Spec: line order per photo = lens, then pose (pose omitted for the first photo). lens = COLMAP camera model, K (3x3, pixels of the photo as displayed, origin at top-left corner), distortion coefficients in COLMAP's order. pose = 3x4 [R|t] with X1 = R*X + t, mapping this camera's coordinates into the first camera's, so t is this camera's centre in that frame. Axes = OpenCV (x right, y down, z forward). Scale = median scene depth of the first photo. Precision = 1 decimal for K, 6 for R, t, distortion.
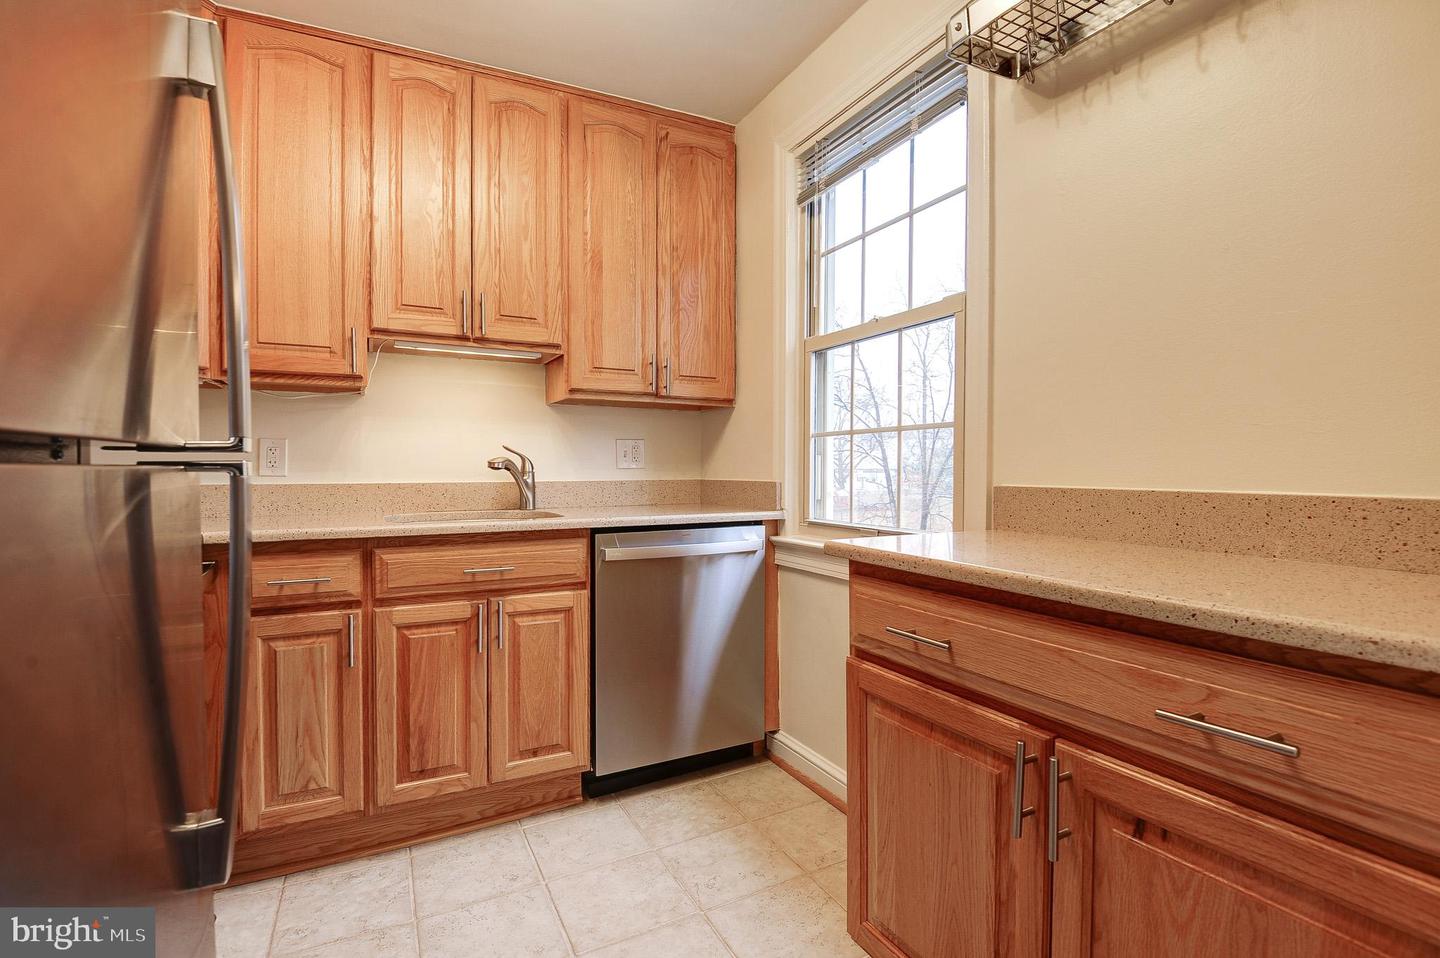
lens RADIAL K [[674.6, 0, 723.3], [0, 674.6, 477.2], [0, 0, 1]] dist [-0.011495, -0.008278]
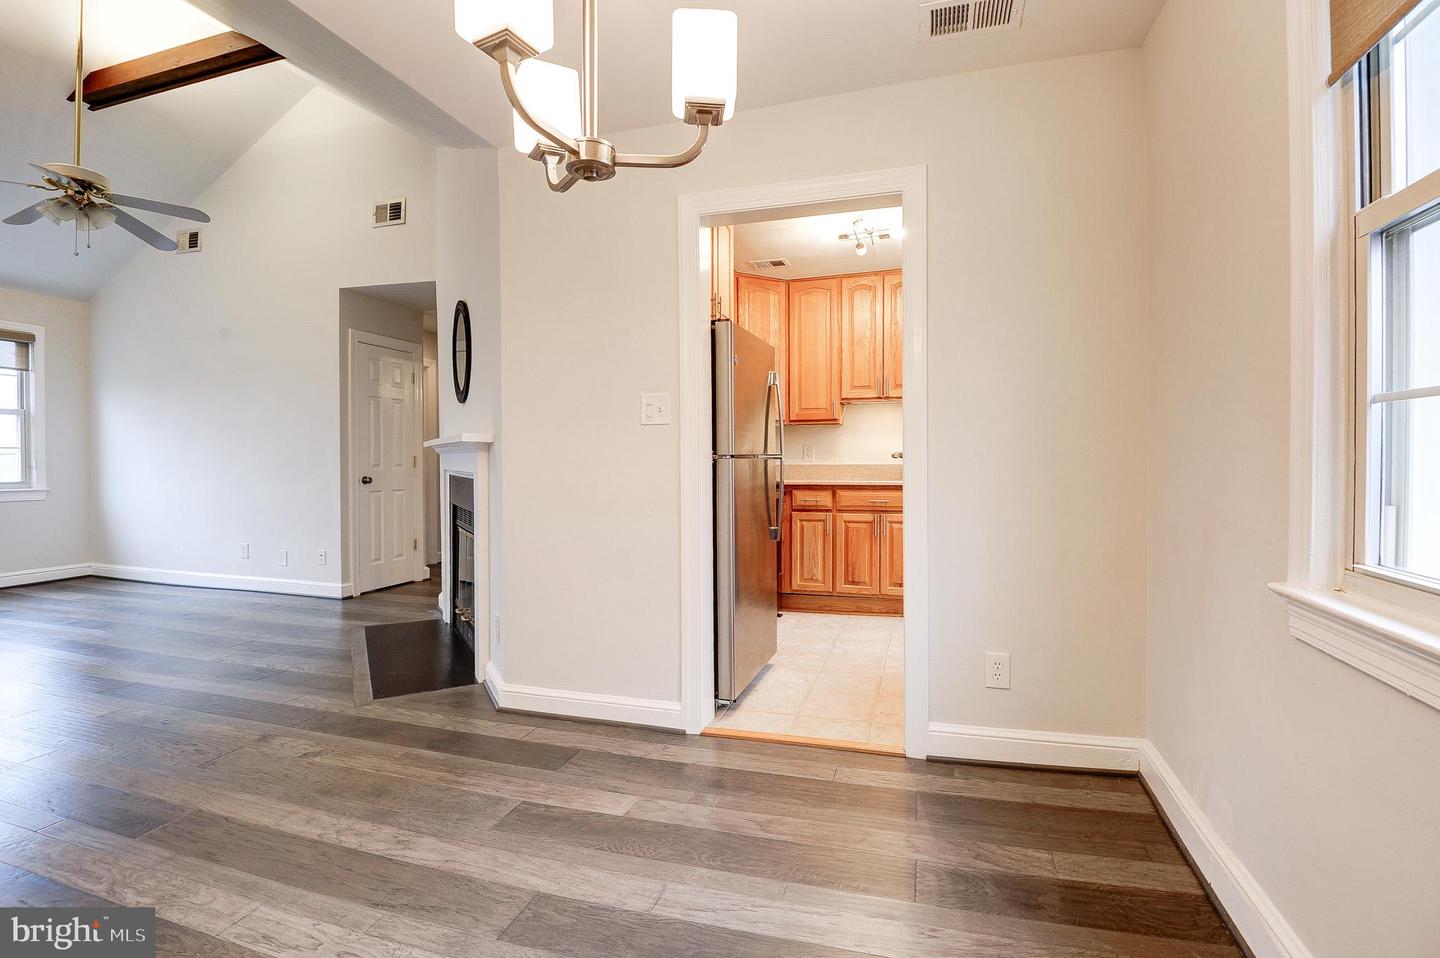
lens RADIAL K [[674.6, 0, 730.8], [0, 674.6, 470.1], [0, 0, 1]] dist [-0.011495, -0.008278]
pose [[0.719554, 0.010348, -0.694359, 0.879661], [-0.005094, 0.999941, 0.009623, 0.009368], [0.694418, -0.003387, 0.719564, -1.015234]]
